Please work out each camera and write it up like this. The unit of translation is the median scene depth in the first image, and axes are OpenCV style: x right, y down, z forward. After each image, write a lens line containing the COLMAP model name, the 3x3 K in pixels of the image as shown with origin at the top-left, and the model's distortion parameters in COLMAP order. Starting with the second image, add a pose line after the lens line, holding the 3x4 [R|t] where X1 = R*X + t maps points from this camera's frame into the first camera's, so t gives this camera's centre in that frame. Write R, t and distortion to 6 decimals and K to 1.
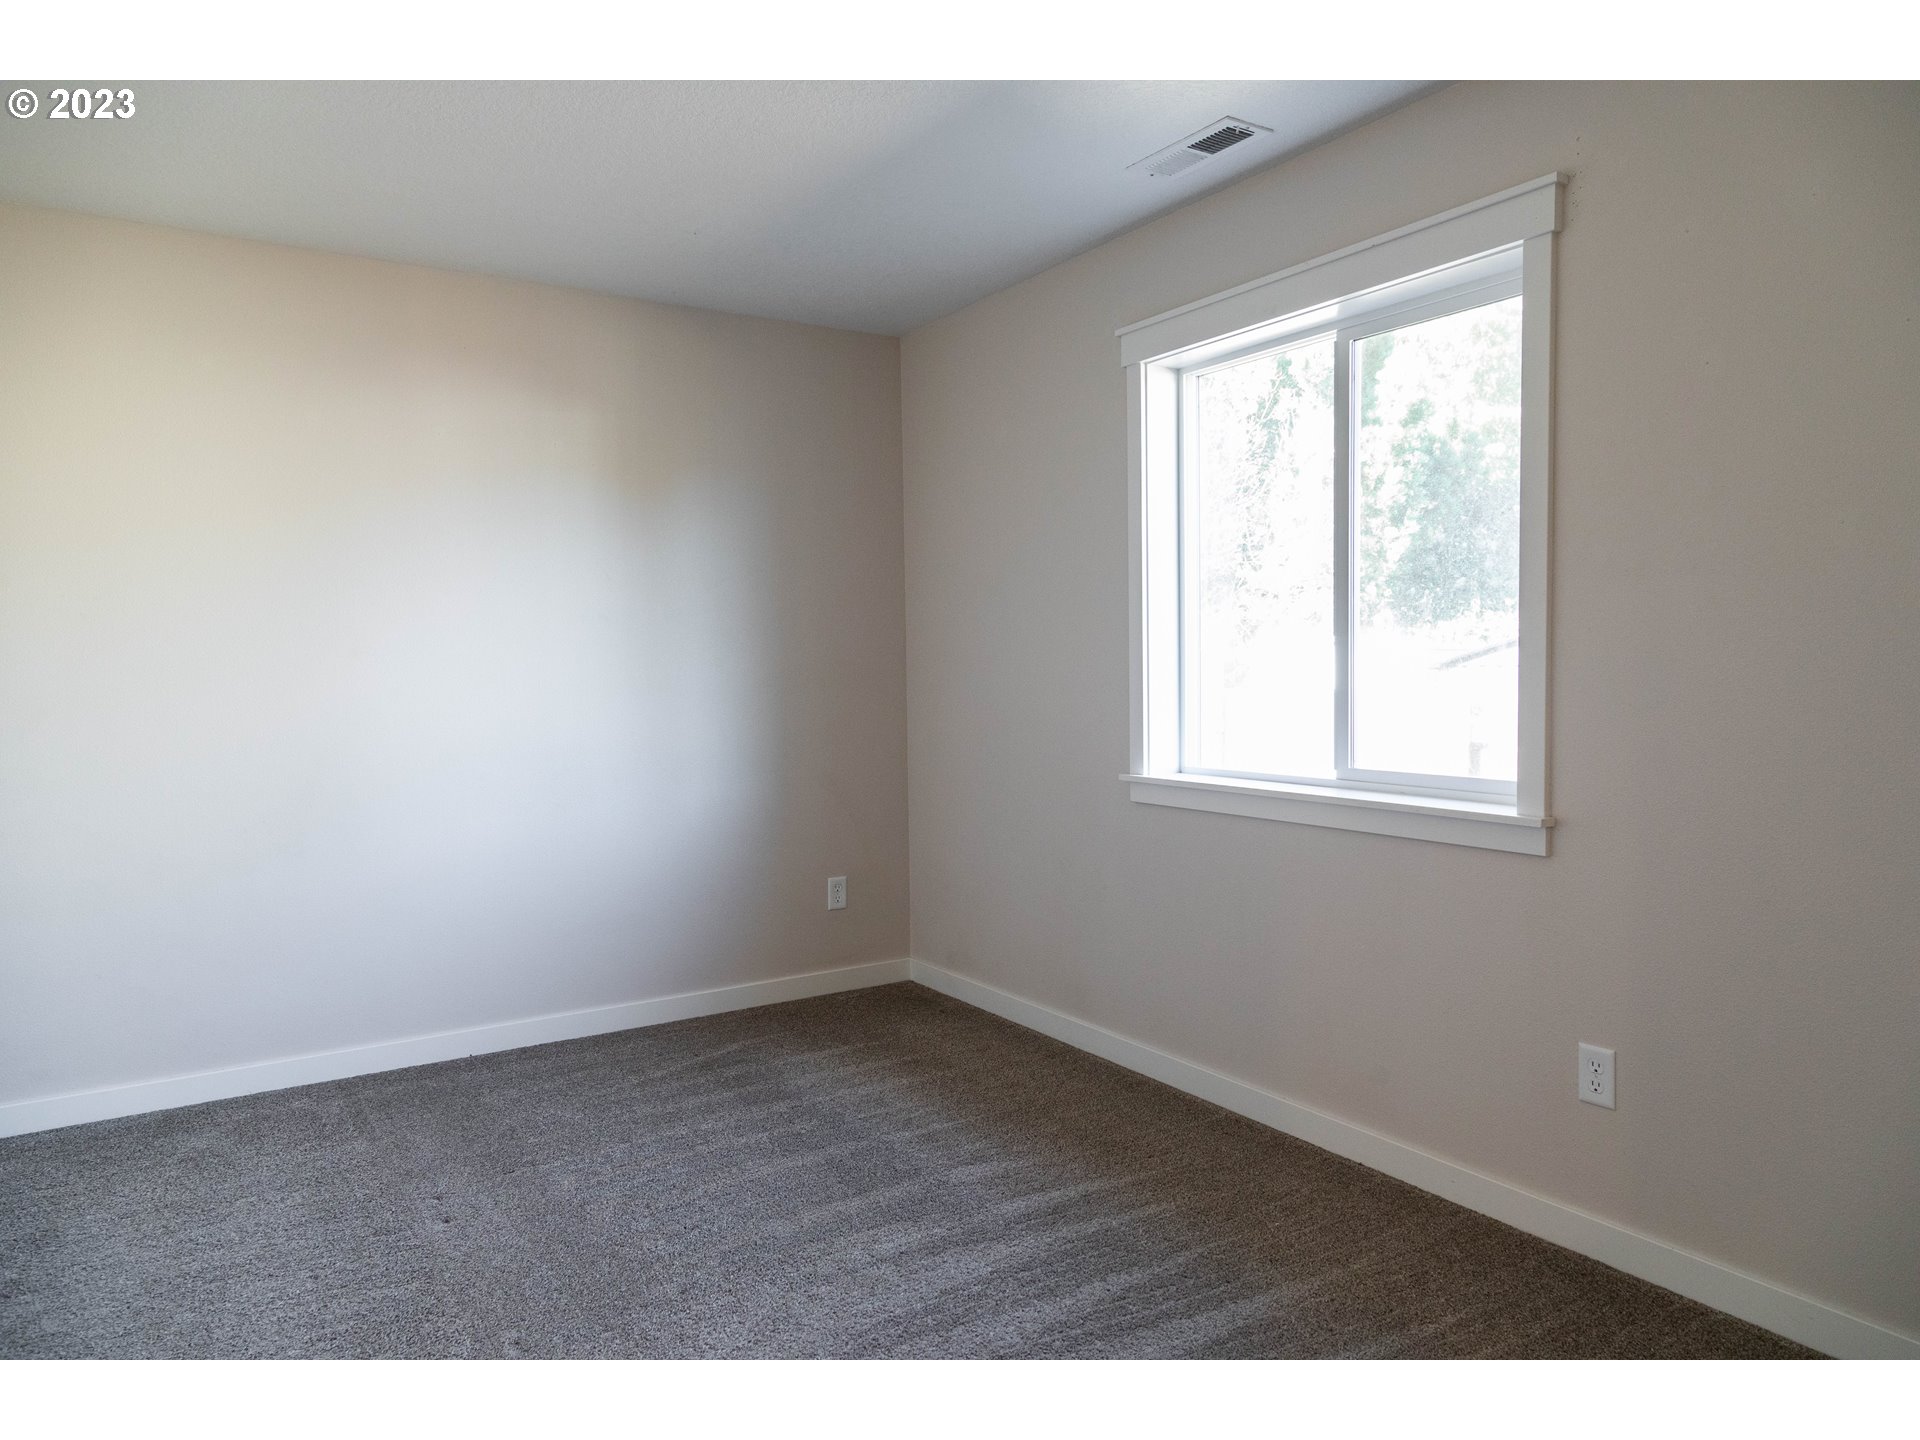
lens RADIAL K [[1263.4, 0, 961.3], [0, 1263.4, 718.9], [0, 0, 1]] dist [0.006067, -0.000256]
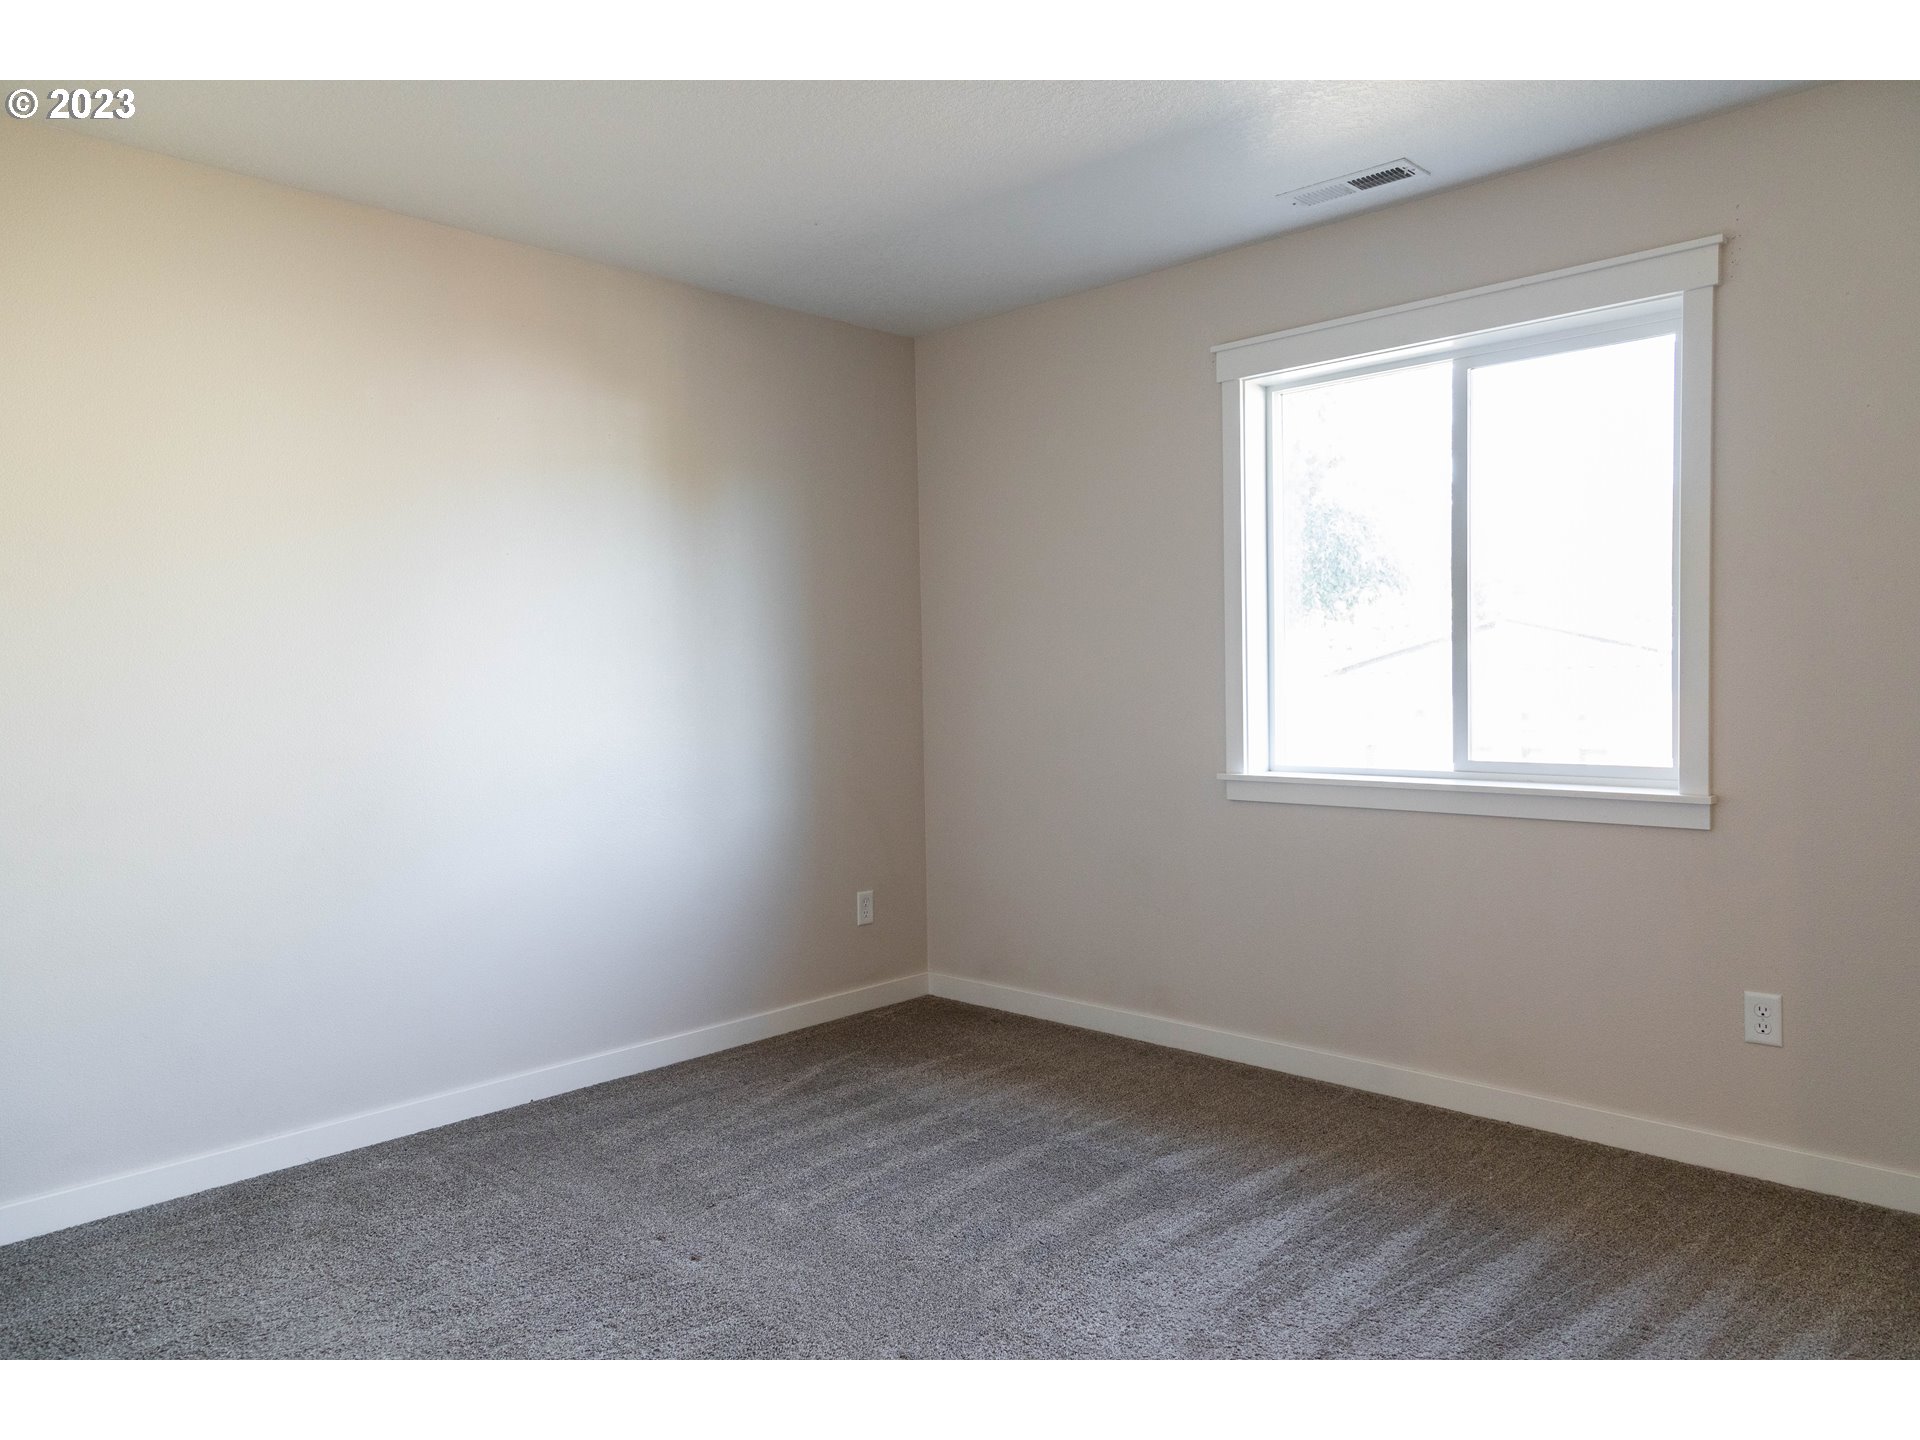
lens RADIAL K [[1335.9, 0, 958.4], [0, 1335.9, 718.6], [0, 0, 1]] dist [0.033114, -0.005599]
pose [[0.970997, -0.011423, 0.238820, -0.344663], [0.015050, 0.999797, -0.013370, 0.010072], [-0.238619, 0.016576, 0.970972, -0.015670]]
